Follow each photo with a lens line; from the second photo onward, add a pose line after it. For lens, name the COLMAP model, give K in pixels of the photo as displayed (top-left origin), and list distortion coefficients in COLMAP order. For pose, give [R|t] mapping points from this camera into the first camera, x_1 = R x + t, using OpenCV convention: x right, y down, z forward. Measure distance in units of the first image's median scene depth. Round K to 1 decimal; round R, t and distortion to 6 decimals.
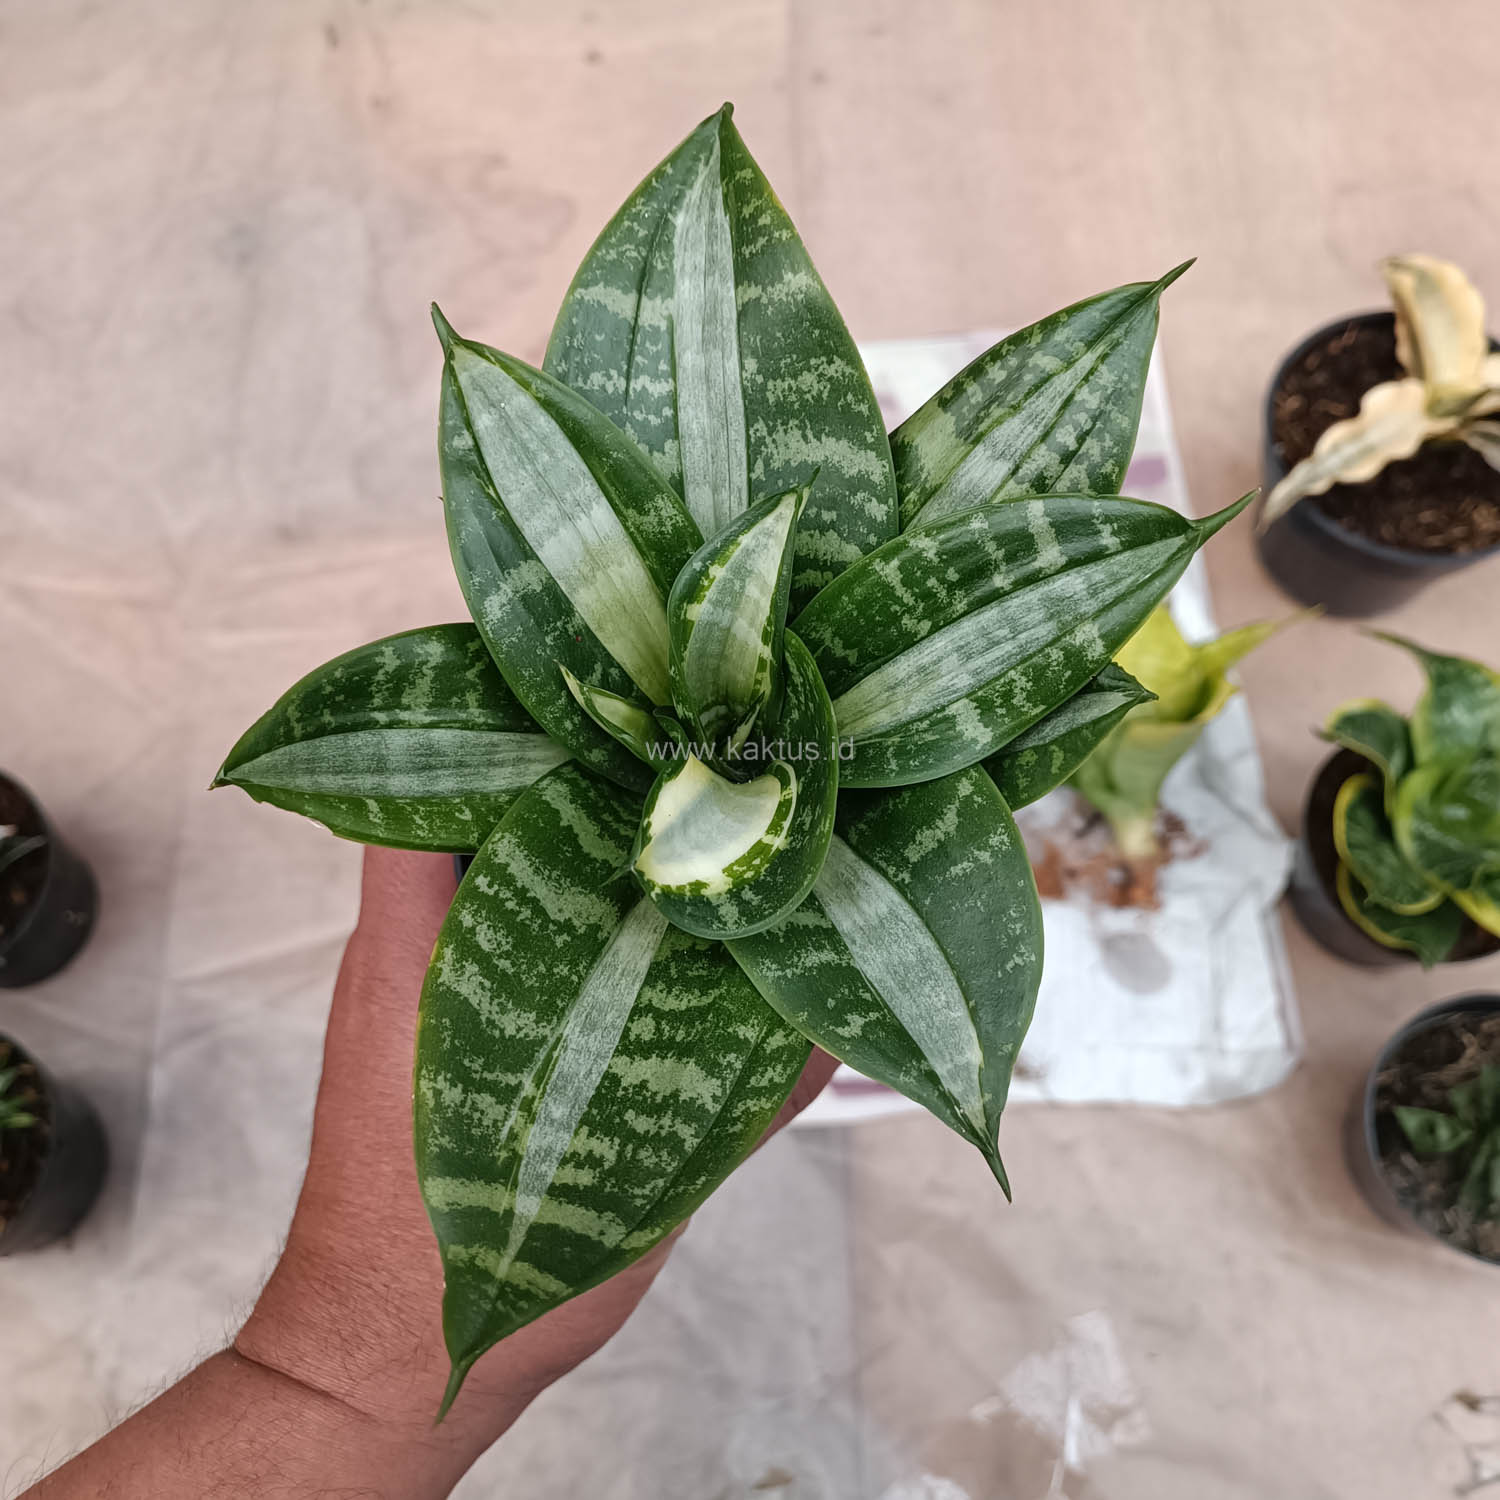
lens RADIAL K [[1512.4, 0, 748.4], [0, 1512.4, 740.3], [0, 0, 1]] dist [0.041498, -0.547224]
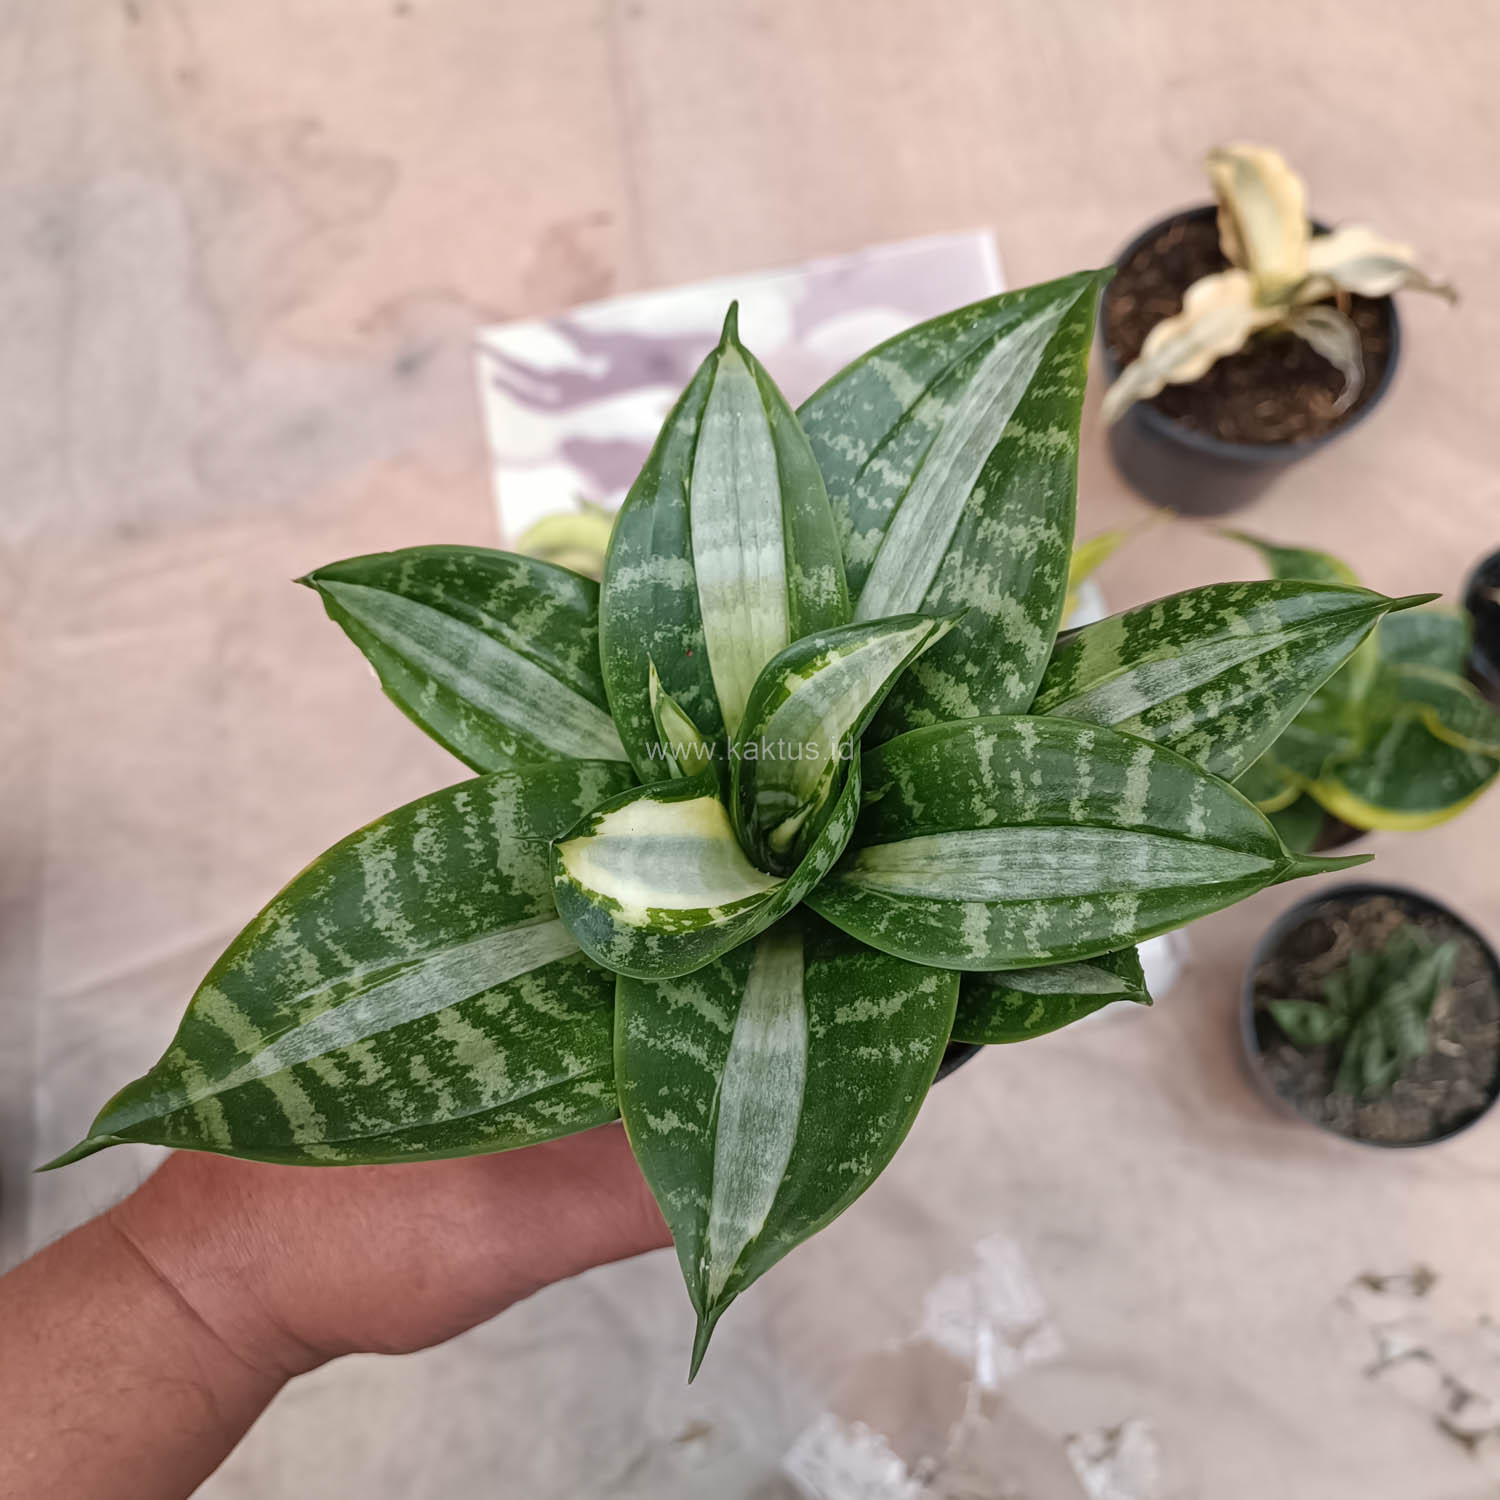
lens RADIAL K [[1519.0, 0, 749.7], [0, 1519.0, 736.1], [0, 0, 1]] dist [0.035599, -0.540495]
pose [[0.812920, 0.491505, -0.312383, 0.272737], [-0.528764, 0.847718, -0.042209, 0.000159], [0.244067, 0.199490, 0.949018, 0.078958]]
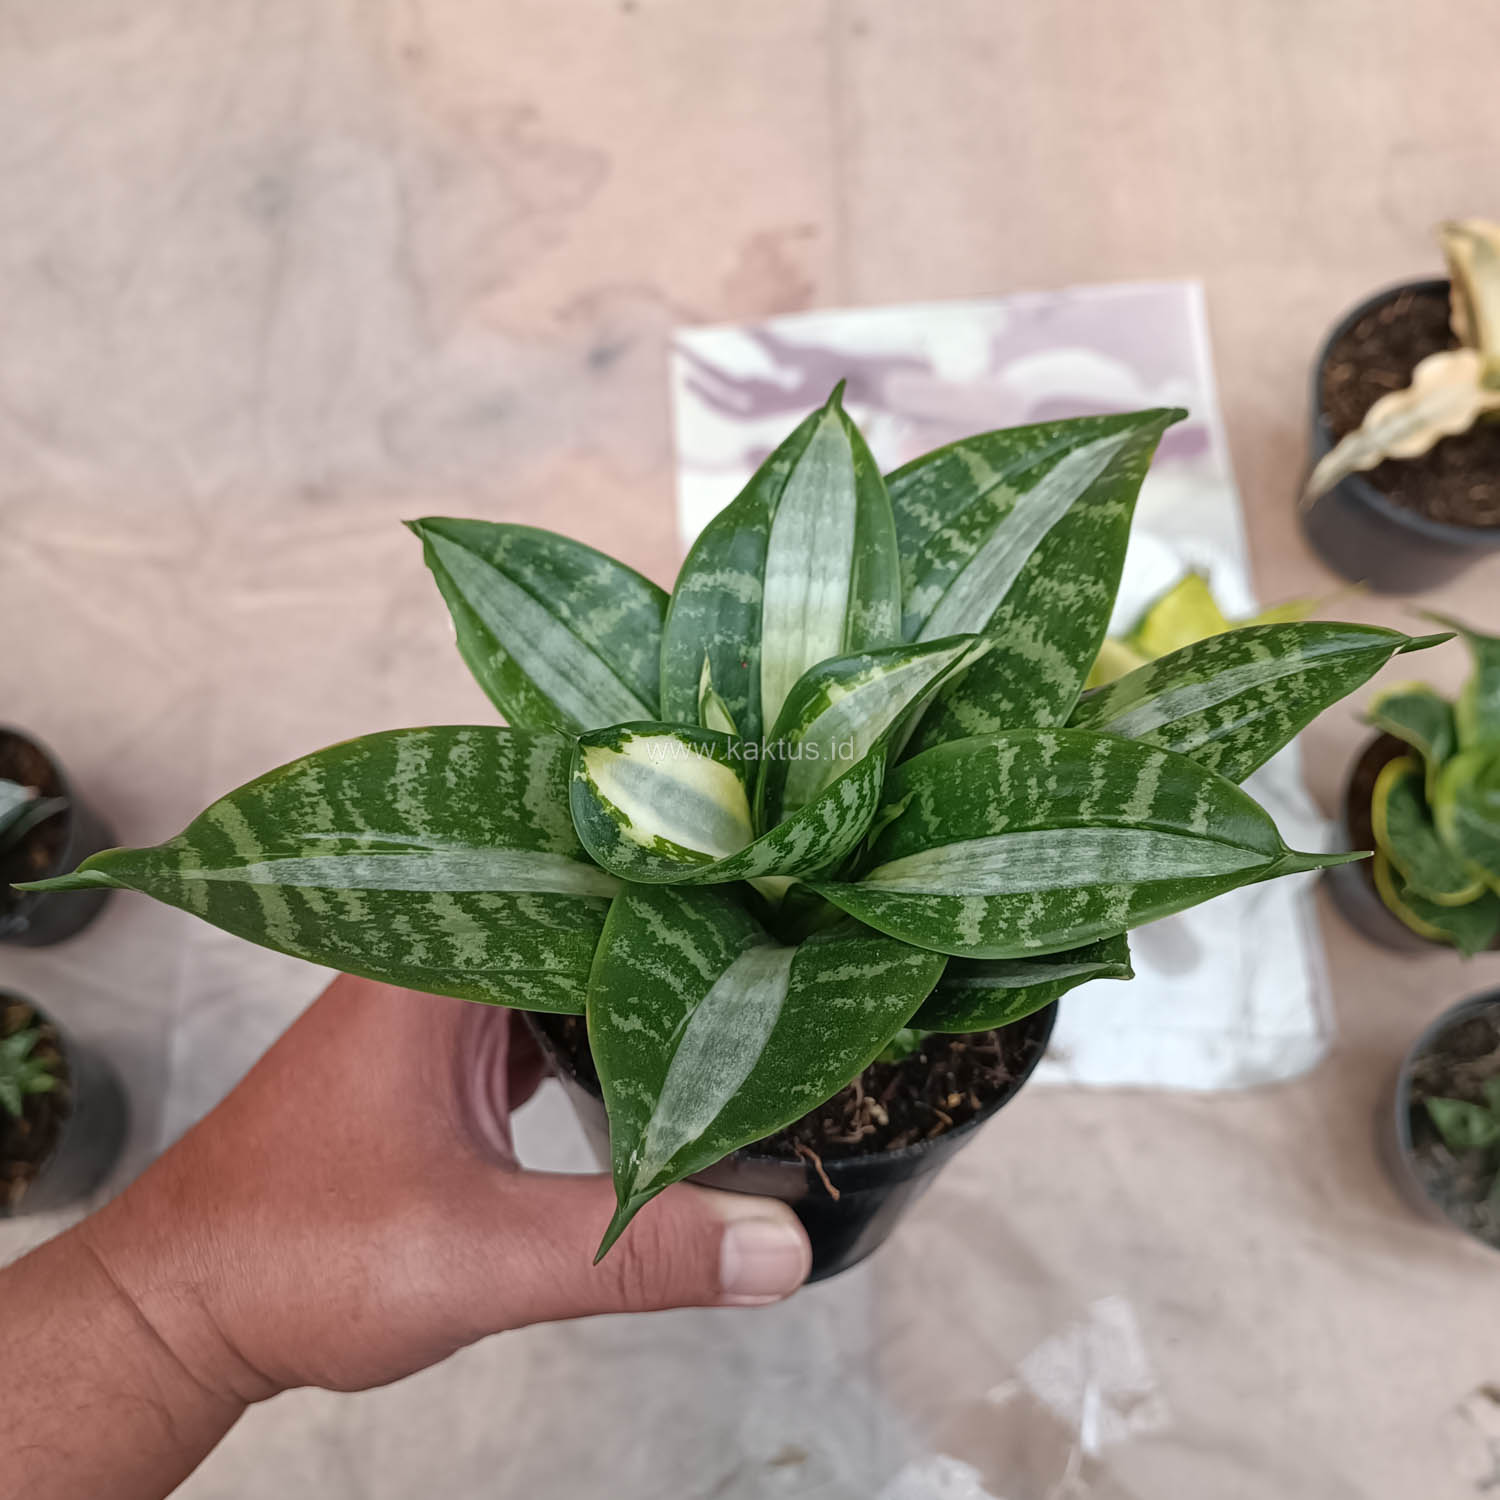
lens RADIAL K [[1512.4, 0, 748.4], [0, 1512.4, 740.3], [0, 0, 1]] dist [0.041498, -0.547224]
pose [[0.694184, 0.514432, -0.503456, 0.471321], [-0.680969, 0.695983, -0.227790, 0.218543], [0.233214, 0.500966, 0.833453, 0.159727]]
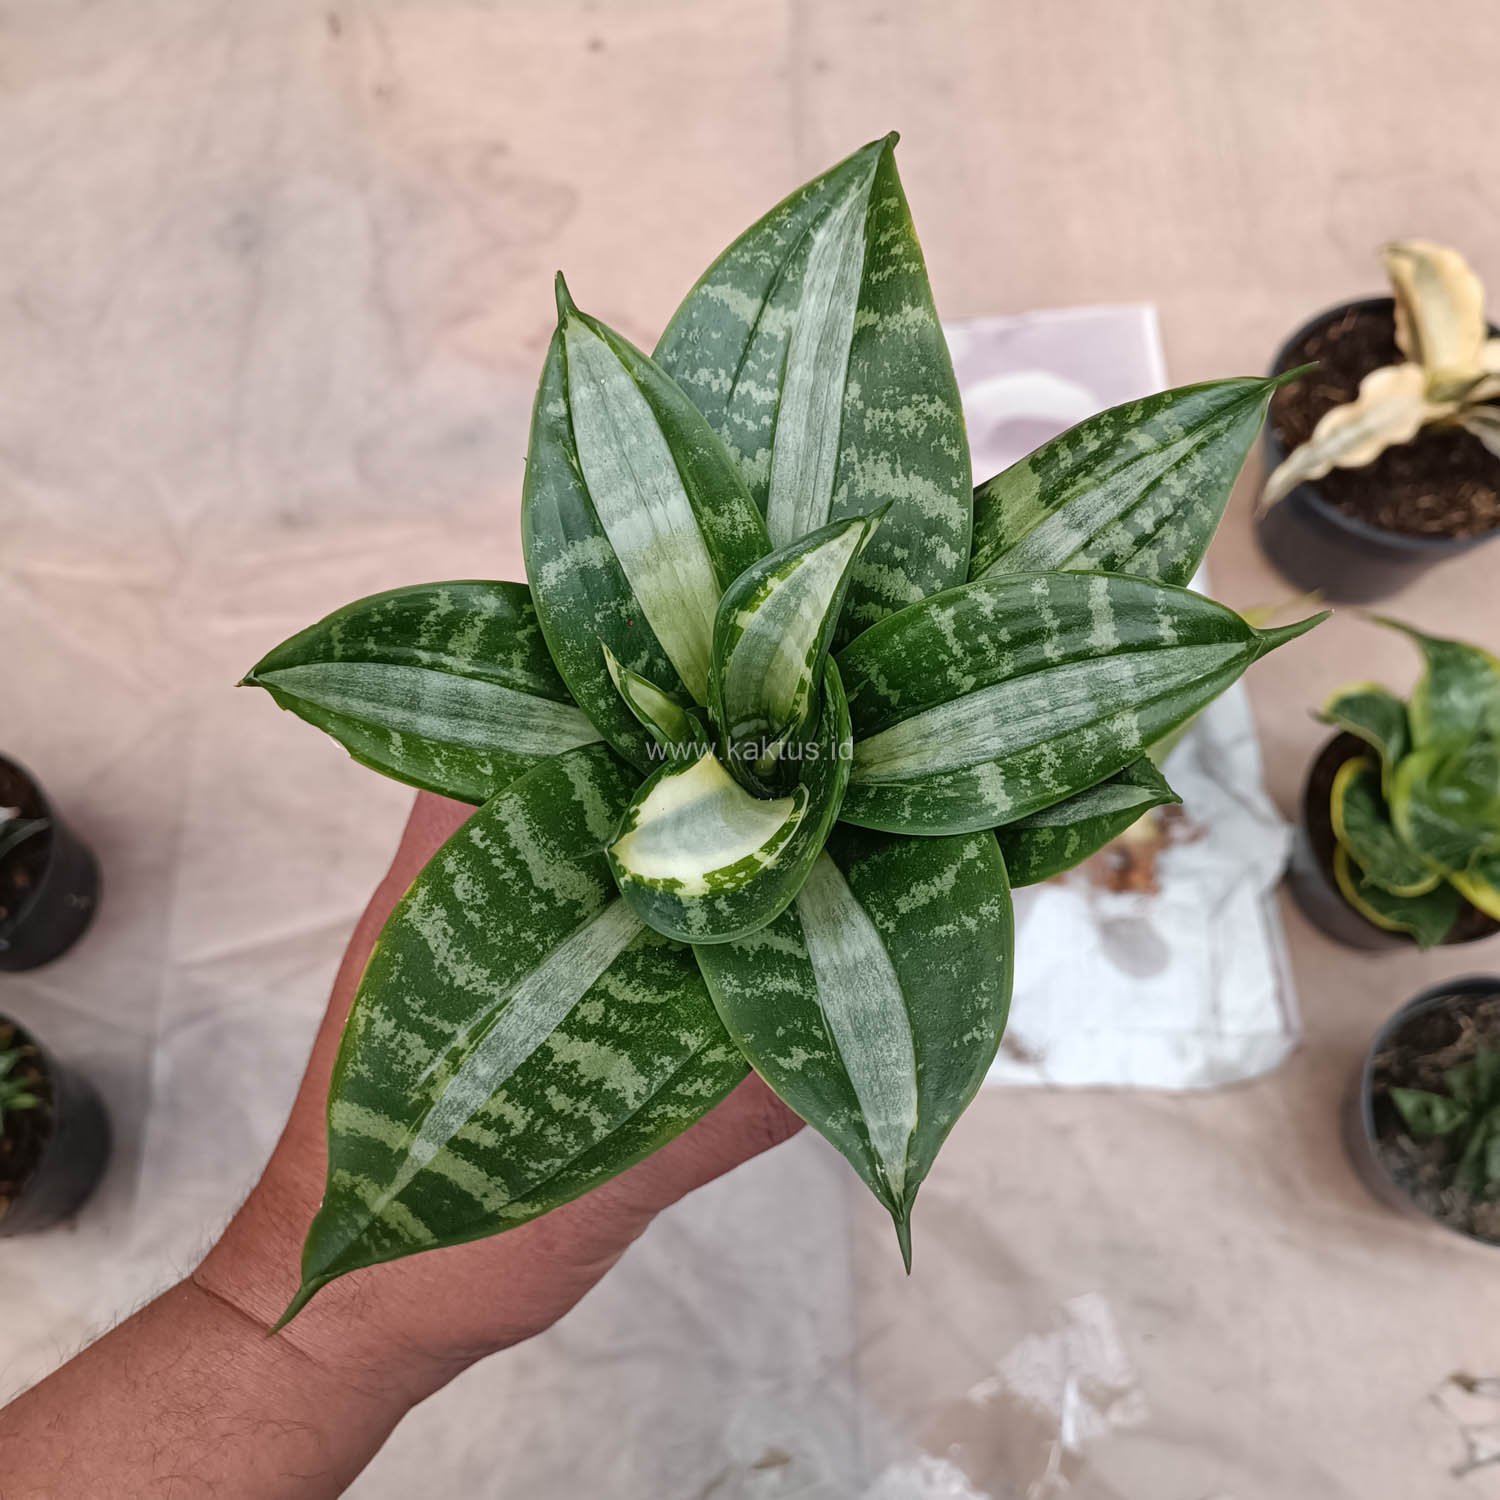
lens RADIAL K [[1512.4, 0, 748.4], [0, 1512.4, 740.3], [0, 0, 1]] dist [0.041498, -0.547224]
pose [[0.968722, 0.214175, -0.125324, 0.113285], [-0.217461, 0.975983, -0.012992, 0.005746], [0.119532, 0.039839, 0.992031, 0.012988]]
